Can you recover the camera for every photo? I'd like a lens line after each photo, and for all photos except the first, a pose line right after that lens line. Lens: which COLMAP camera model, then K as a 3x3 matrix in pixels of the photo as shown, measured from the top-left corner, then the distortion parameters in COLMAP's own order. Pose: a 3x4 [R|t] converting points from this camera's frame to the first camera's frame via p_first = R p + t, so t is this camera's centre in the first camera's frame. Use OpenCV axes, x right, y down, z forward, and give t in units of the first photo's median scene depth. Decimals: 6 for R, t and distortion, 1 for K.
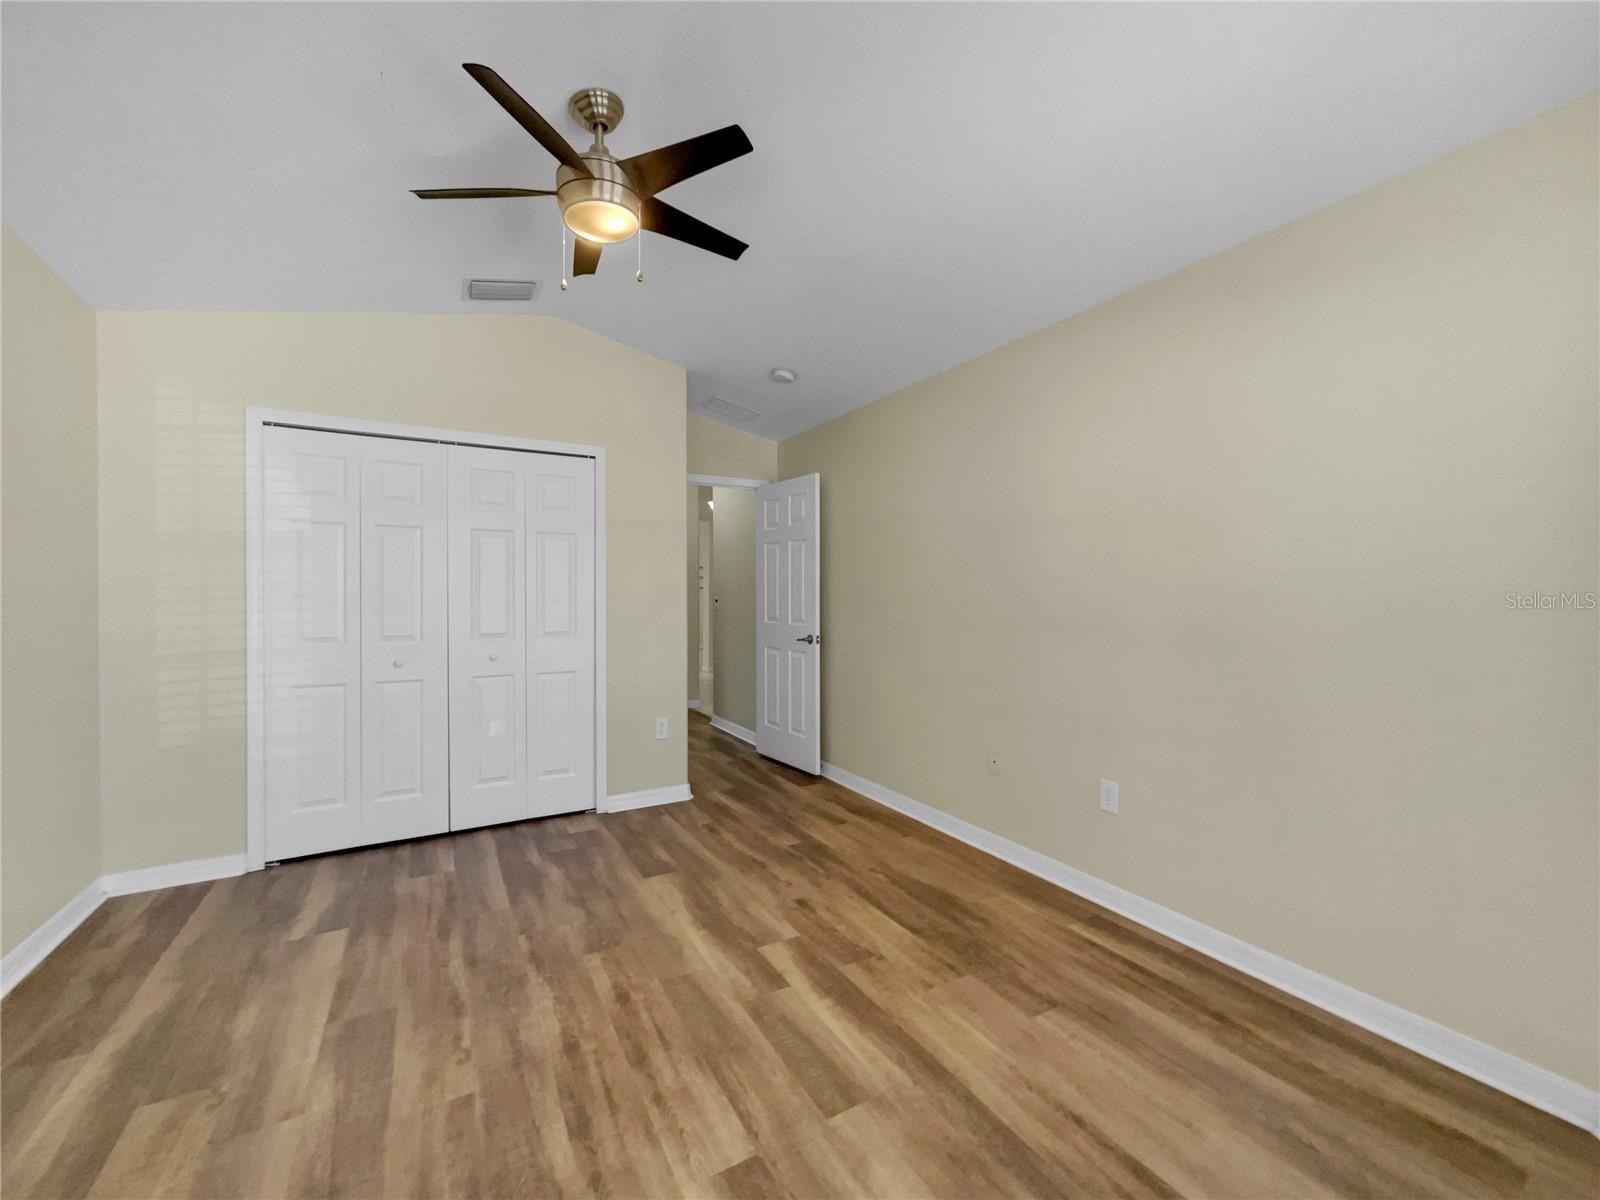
lens RADIAL K [[661.8, 0, 810.5], [0, 661.8, 602.0], [0, 0, 1]] dist [-0.000694, -0.000265]
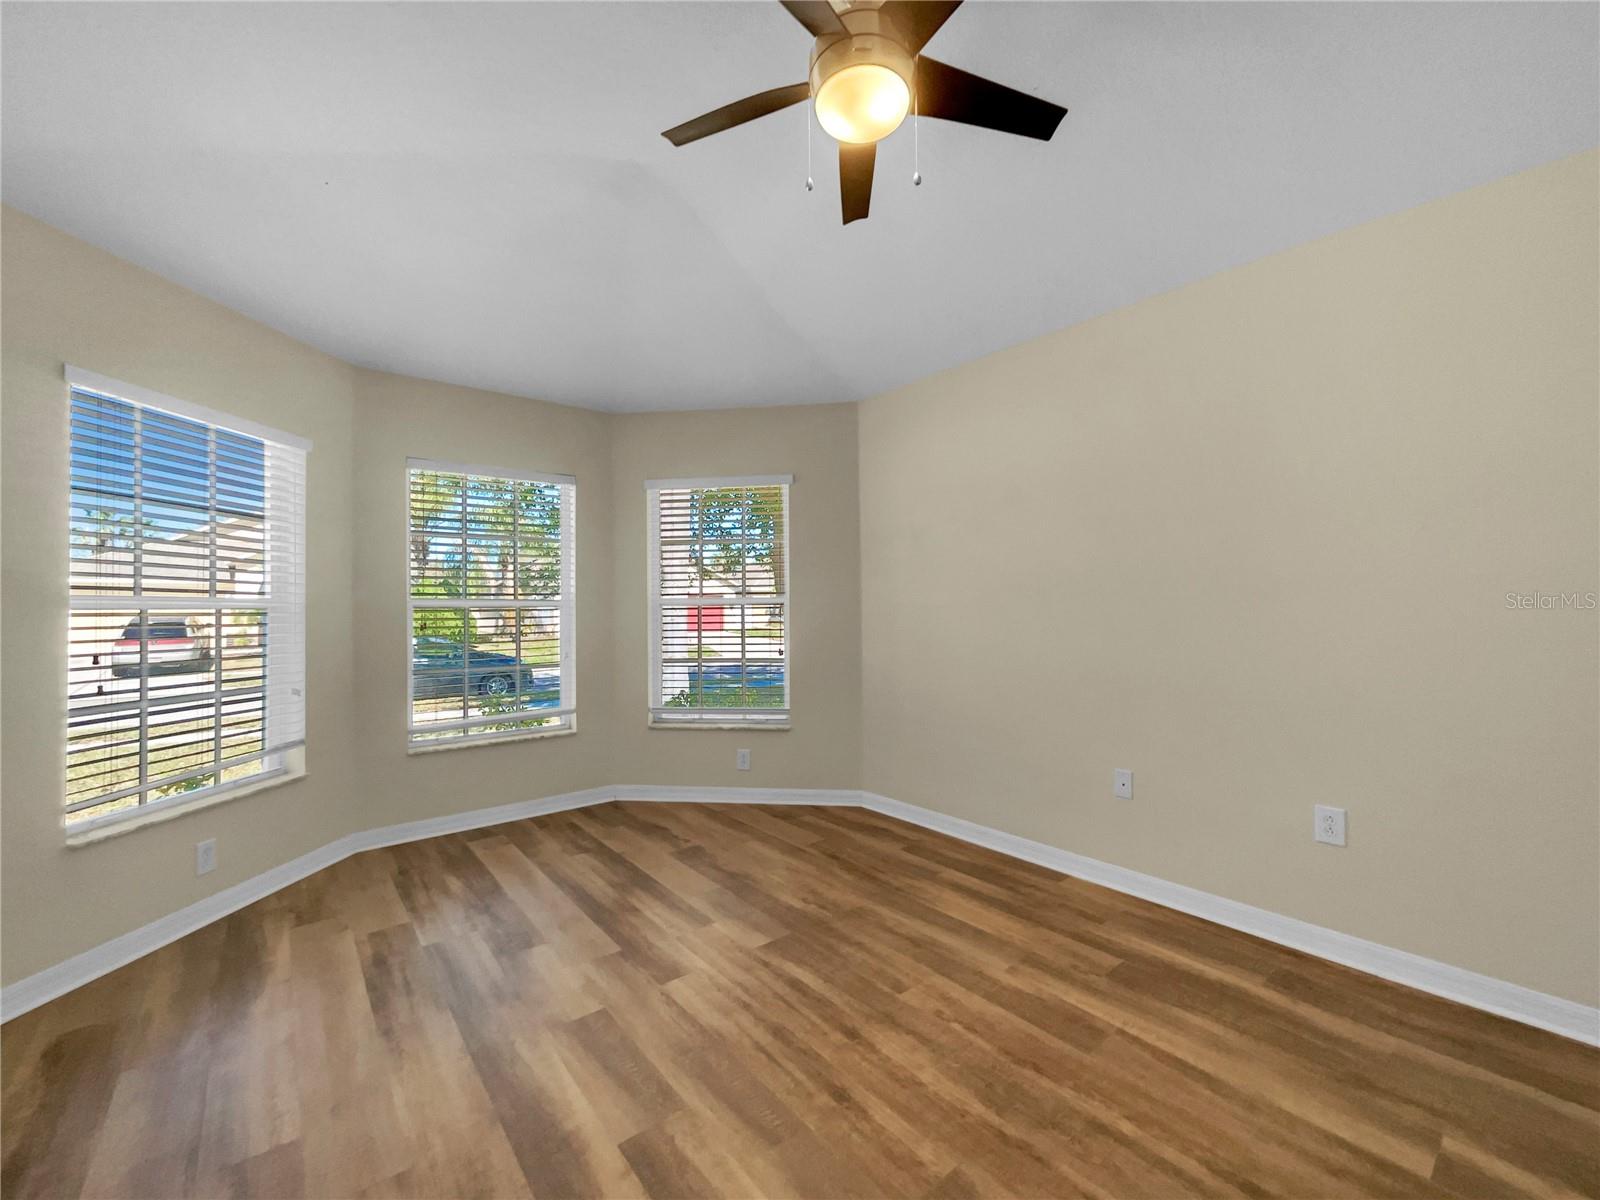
lens RADIAL K [[661.8, 0, 810.5], [0, 661.8, 602.0], [0, 0, 1]] dist [-0.000694, -0.000265]
pose [[-0.987003, 0.006500, -0.160568, -0.137356], [0.005977, 0.999975, 0.003743, 0.008630], [0.160588, 0.002735, -0.987018, 1.929887]]
